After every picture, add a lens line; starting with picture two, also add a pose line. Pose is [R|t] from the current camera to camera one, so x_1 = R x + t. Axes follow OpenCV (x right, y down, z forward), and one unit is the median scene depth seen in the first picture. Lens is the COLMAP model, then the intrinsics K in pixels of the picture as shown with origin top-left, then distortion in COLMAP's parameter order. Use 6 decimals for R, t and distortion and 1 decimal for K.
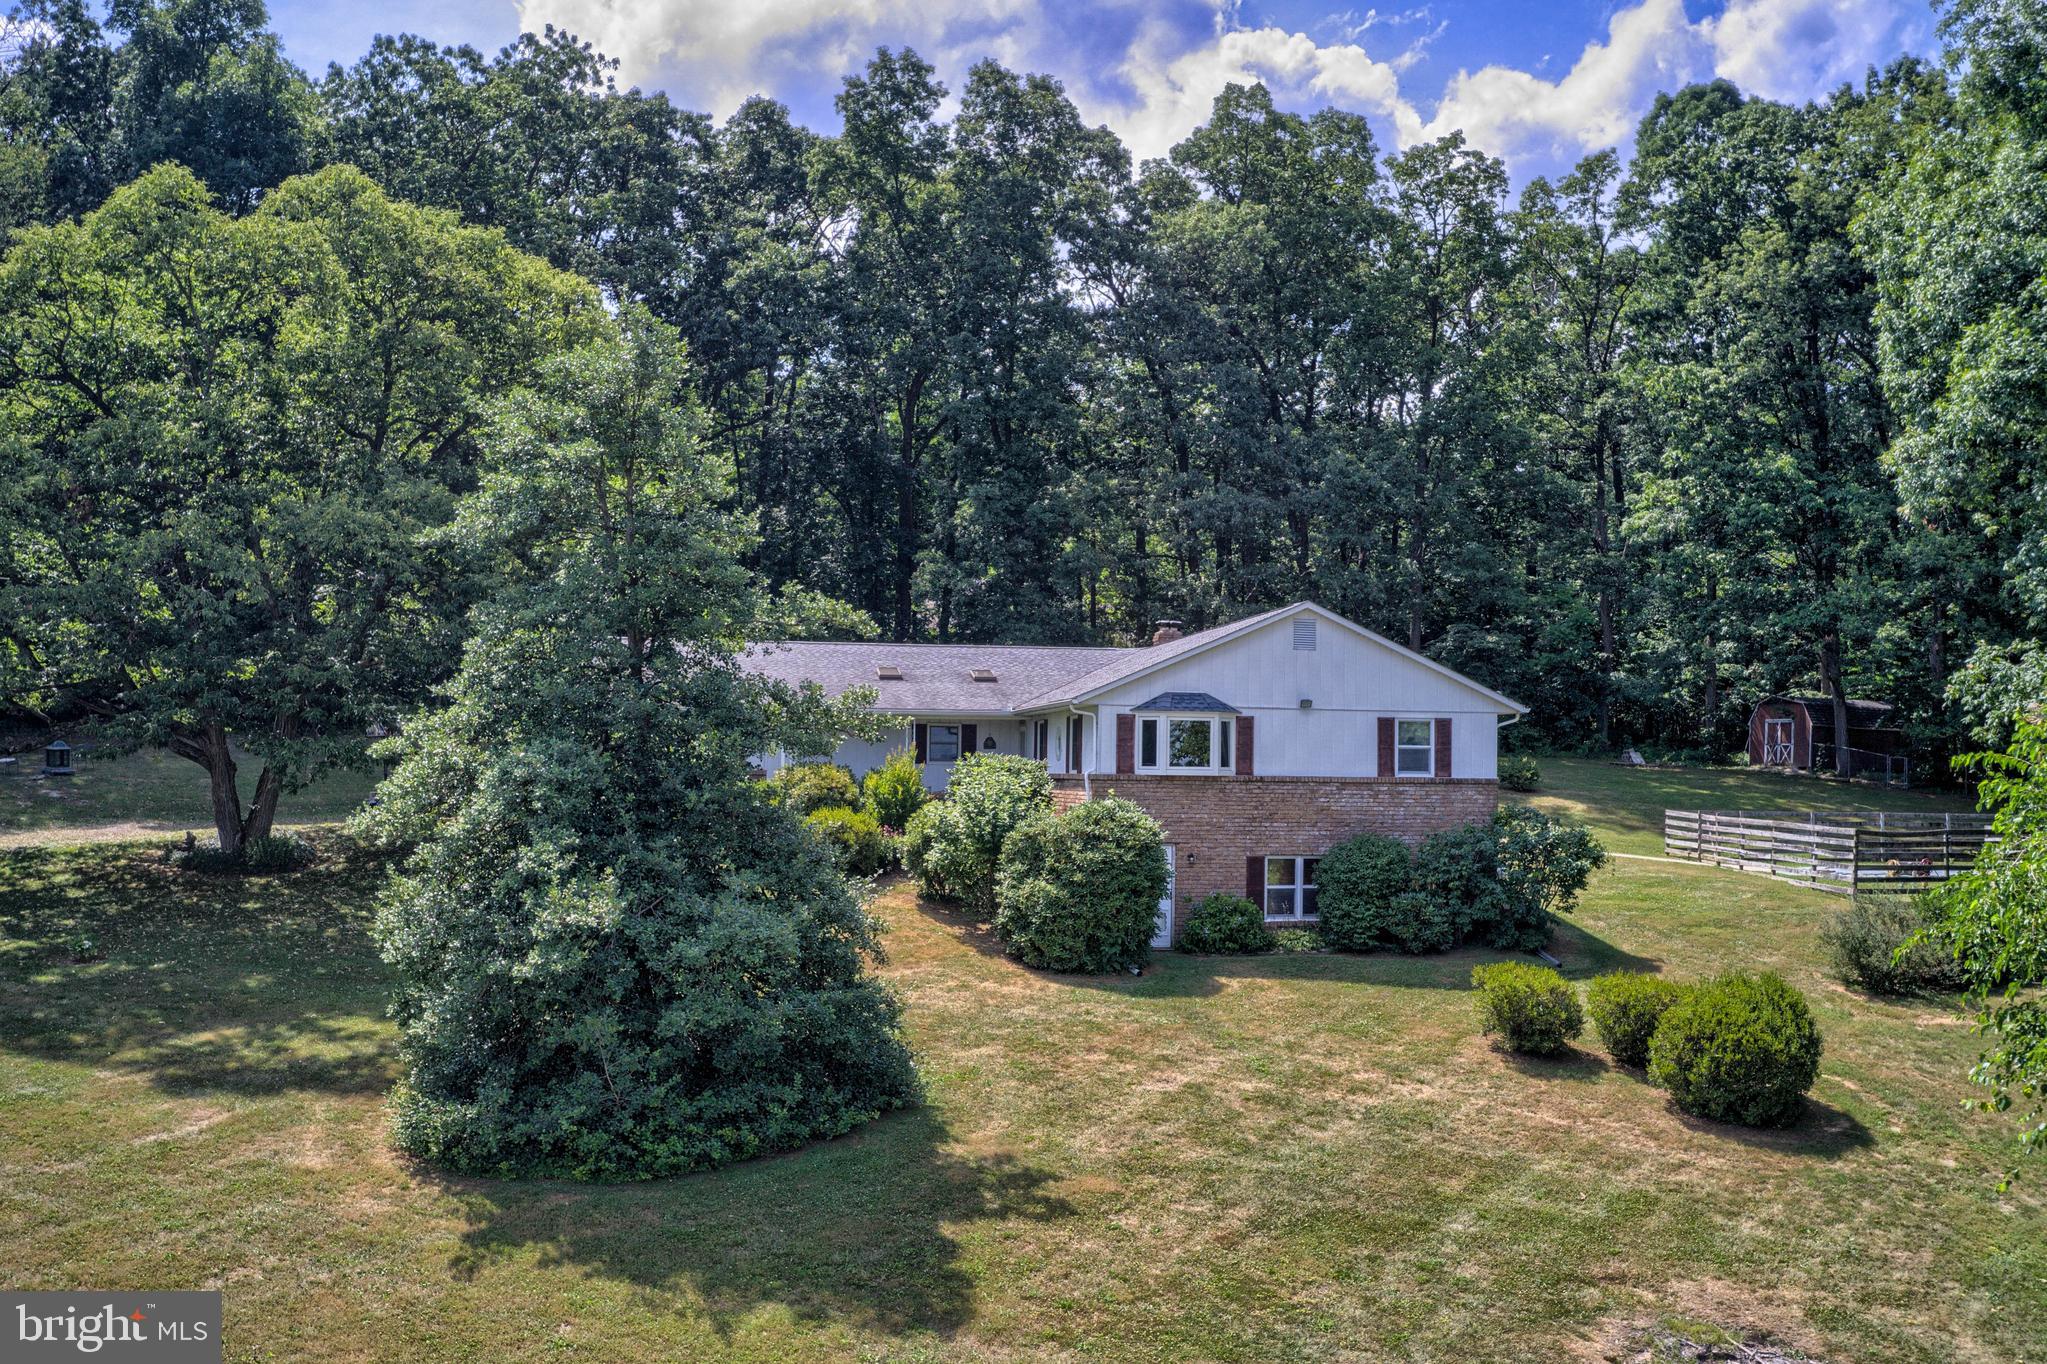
lens RADIAL K [[1807.6, 0, 1077.8], [0, 1807.6, 718.1], [0, 0, 1]] dist [-0.174771, 0.004011]
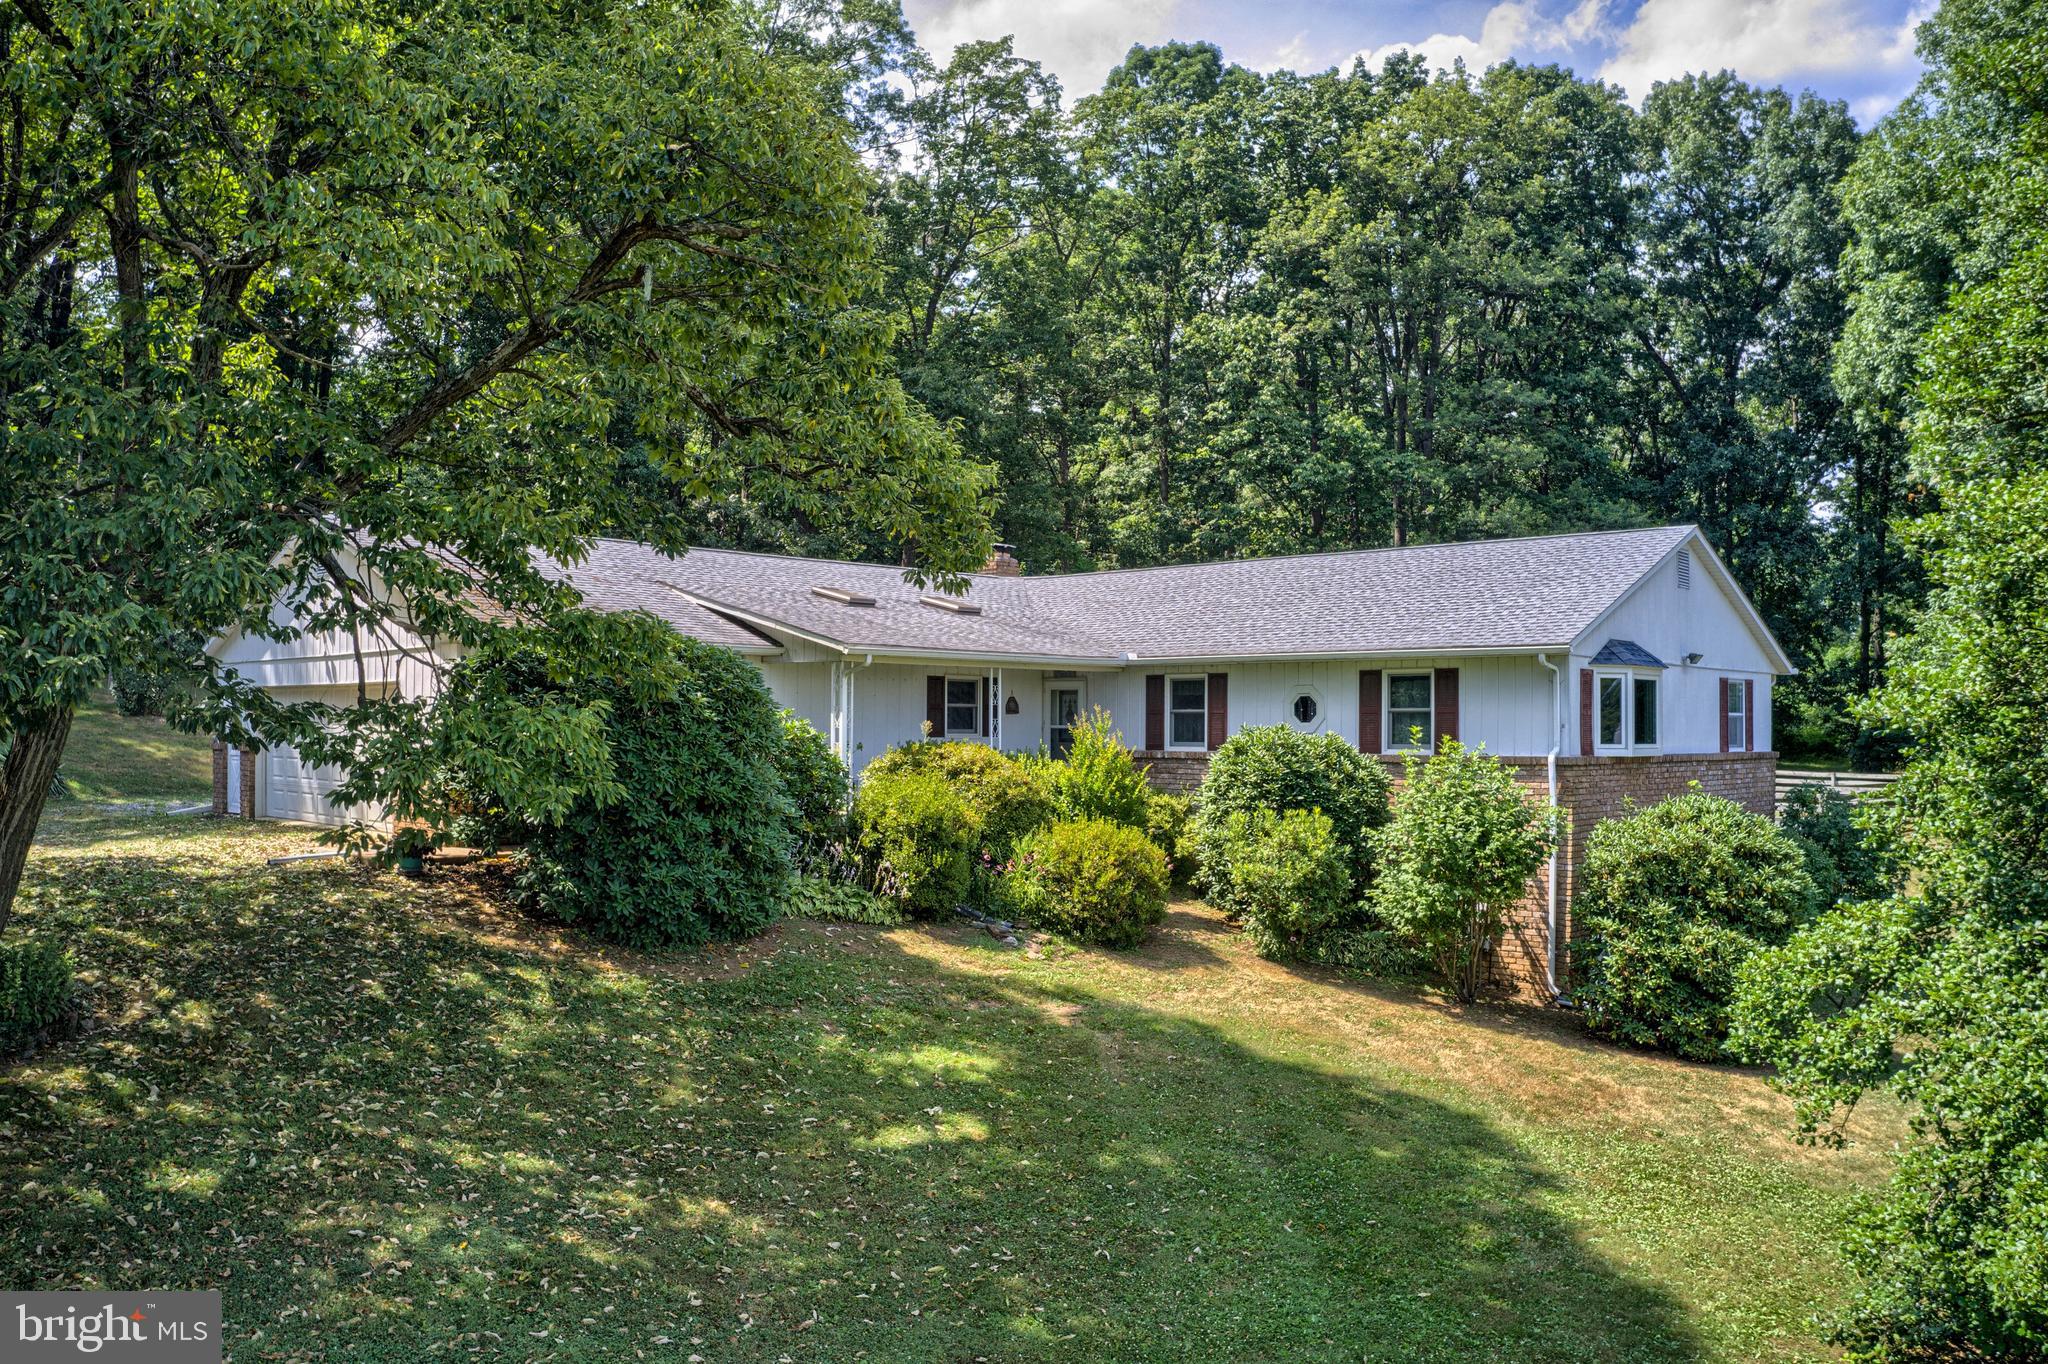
lens RADIAL K [[1627.4, 0, 1024.0], [0, 1627.4, 682.0], [0, 0, 1]] dist [-0.182186, 0.008077]
pose [[0.820867, 0.007416, 0.571071, -0.508515], [-0.010867, 0.999937, 0.002635, 0.003871], [-0.571016, -0.008369, 0.820896, 0.650026]]
